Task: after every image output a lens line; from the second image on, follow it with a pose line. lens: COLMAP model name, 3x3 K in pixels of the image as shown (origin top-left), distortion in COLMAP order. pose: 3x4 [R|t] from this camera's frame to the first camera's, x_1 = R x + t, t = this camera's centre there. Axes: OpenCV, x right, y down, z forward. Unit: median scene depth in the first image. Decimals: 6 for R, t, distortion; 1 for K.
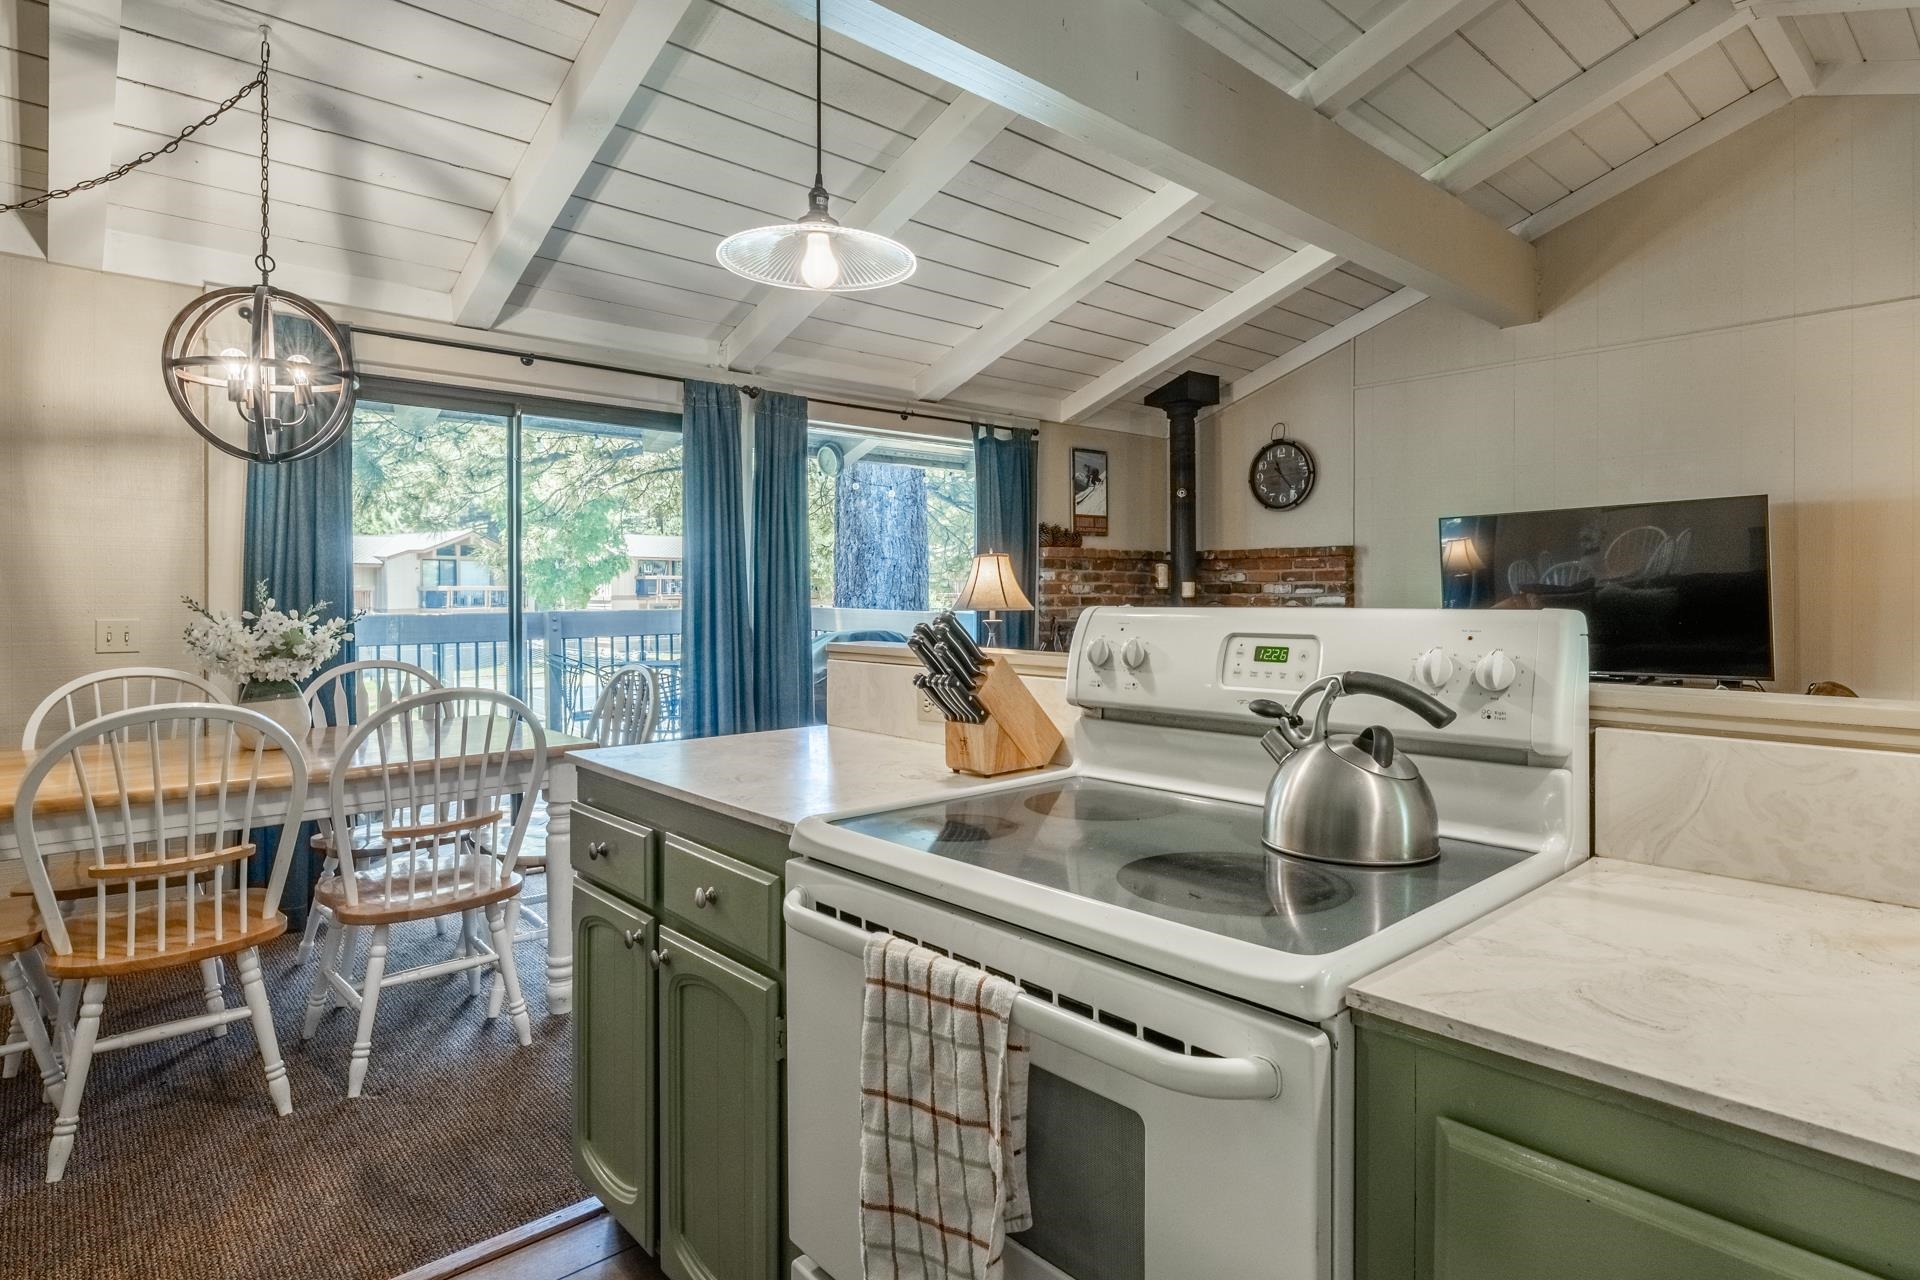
lens RADIAL K [[1019.0, 0, 963.0], [0, 1019.0, 604.1], [0, 0, 1]] dist [-0.005673, -0.000366]
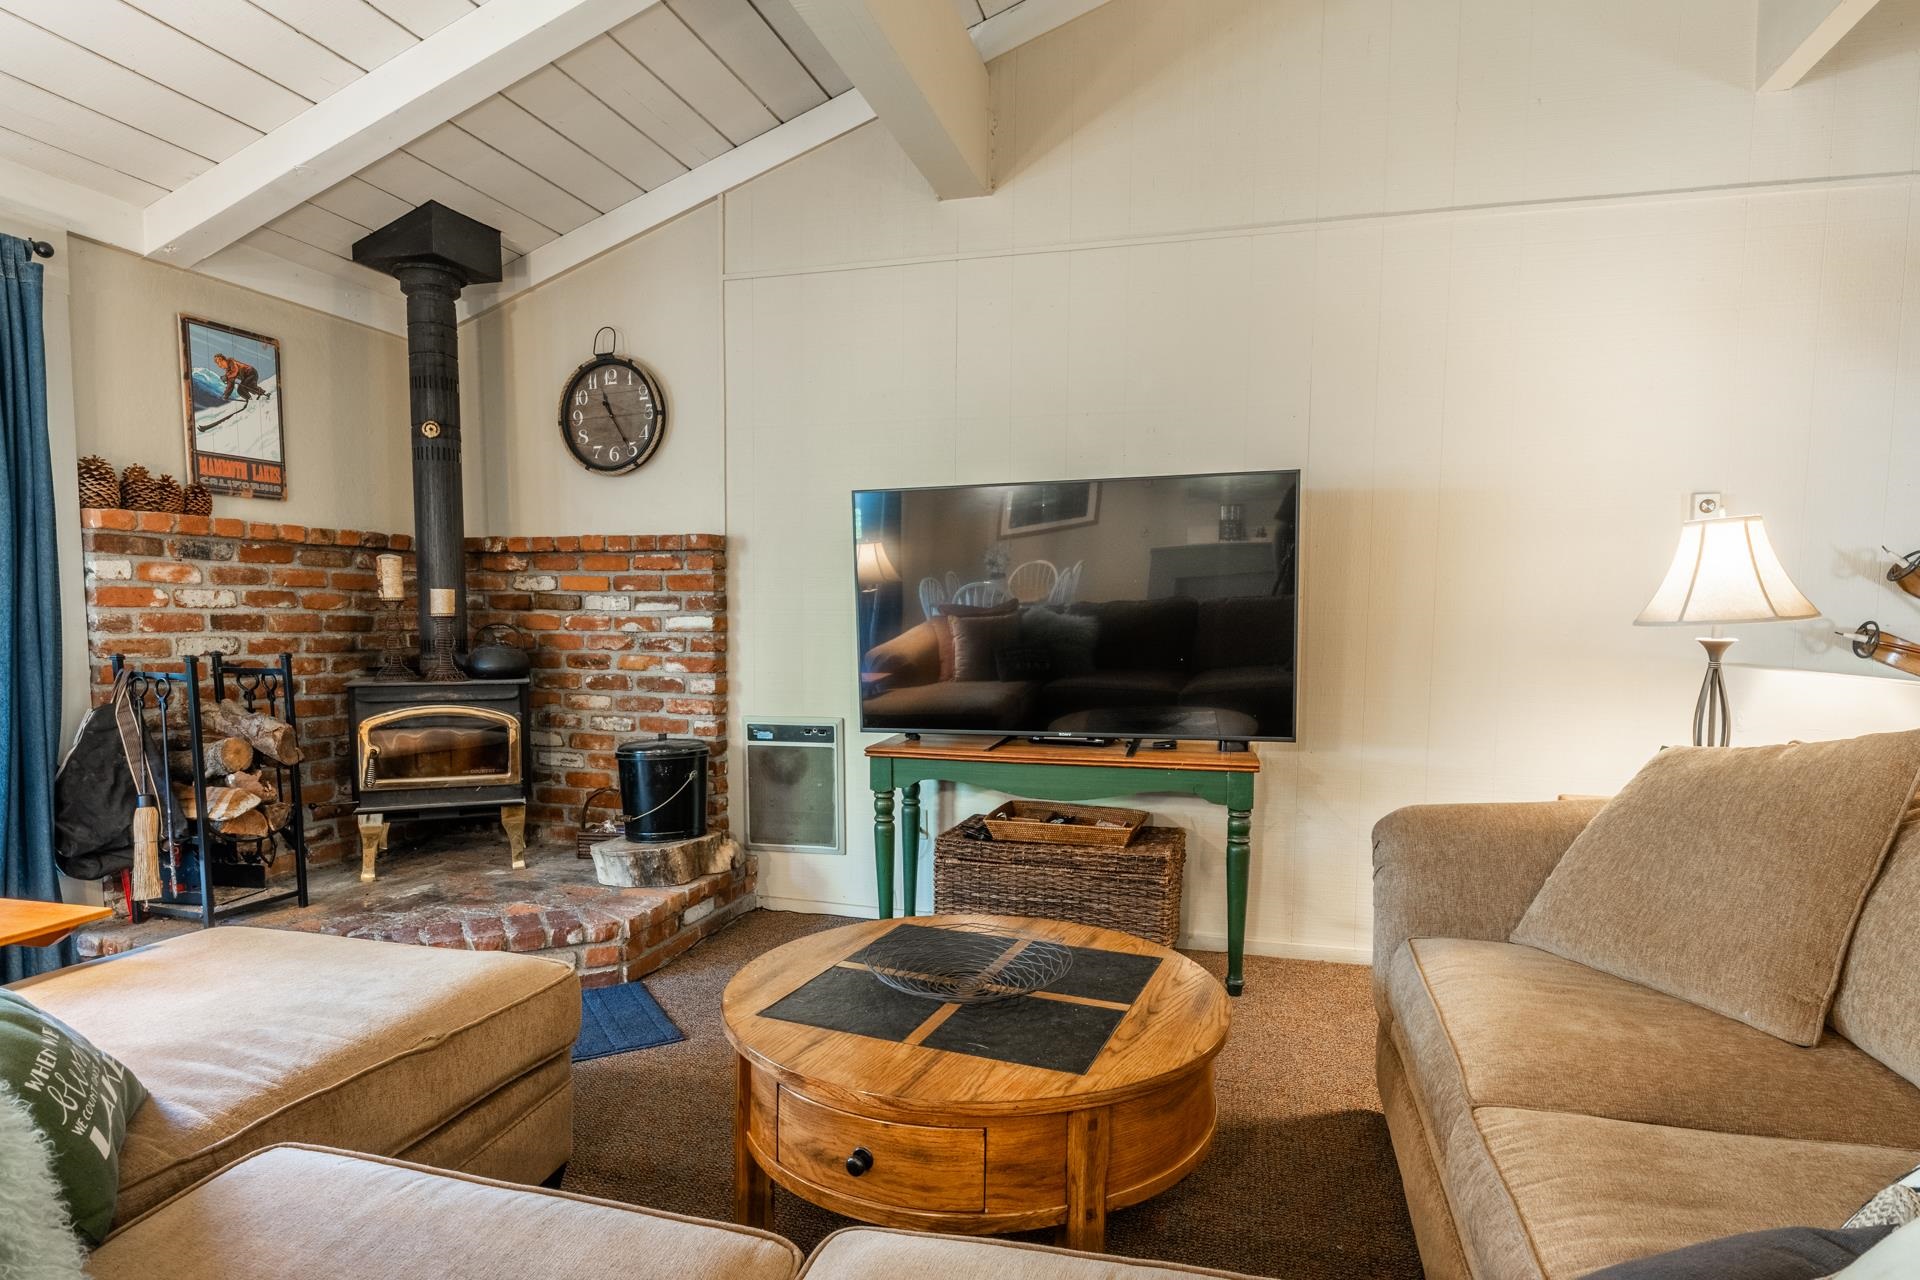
lens RADIAL K [[1048.9, 0, 963.8], [0, 1048.9, 686.8], [0, 0, 1]] dist [0.000114, 0.000257]
pose [[0.845984, -0.029039, 0.532417, 0.152201], [-0.003799, 0.998162, 0.060477, -0.003874], [-0.533195, -0.053186, 0.844319, 0.350563]]
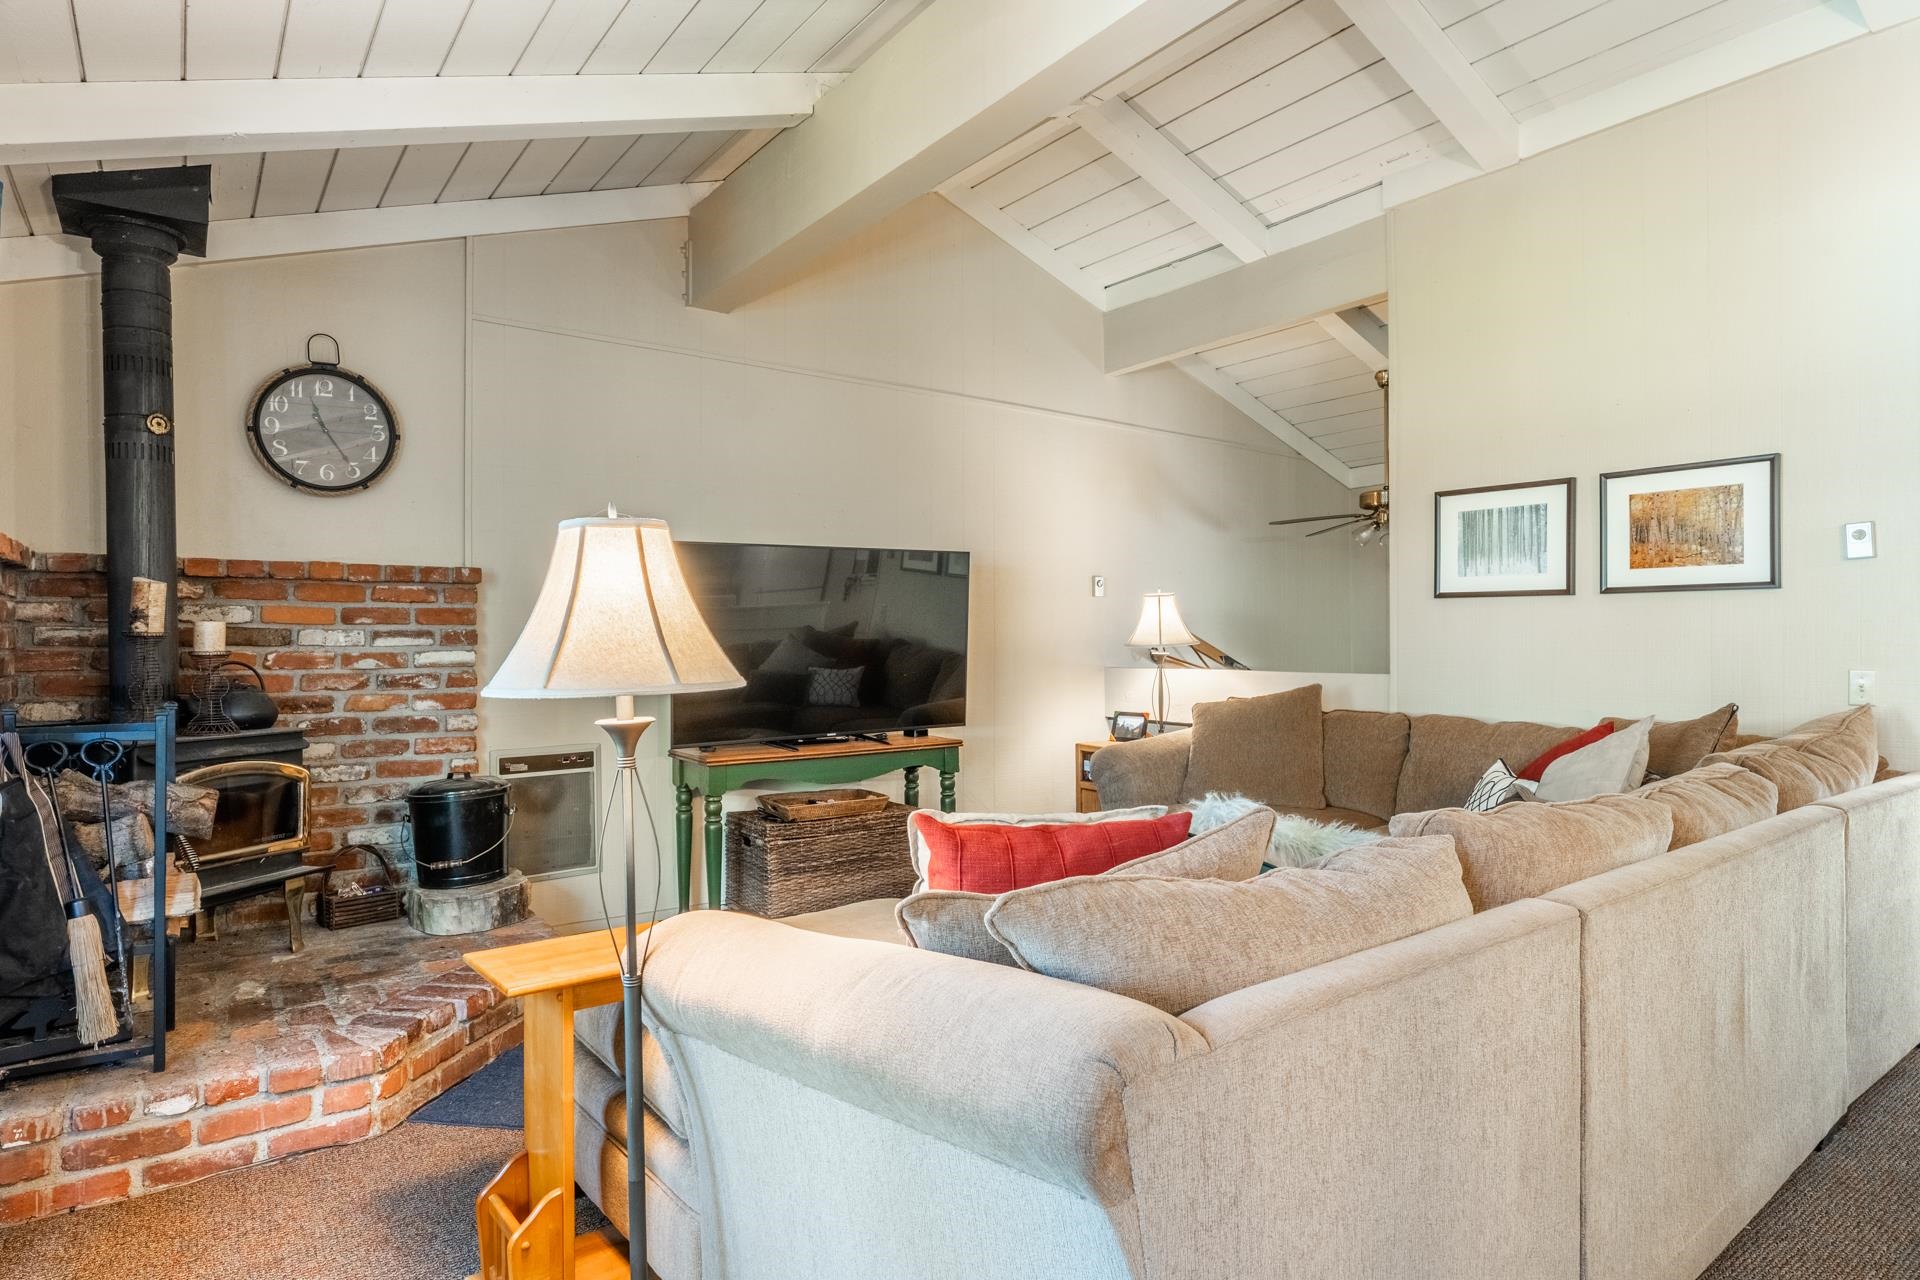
lens RADIAL K [[1067.3, 0, 962.9], [0, 1067.3, 615.7], [0, 0, 1]] dist [0.000450, 0.000277]
pose [[0.099927, 0.028279, 0.994593, -0.221434], [0.014291, 0.999452, -0.029853, -0.005016], [-0.994892, 0.017197, 0.099468, 0.602984]]
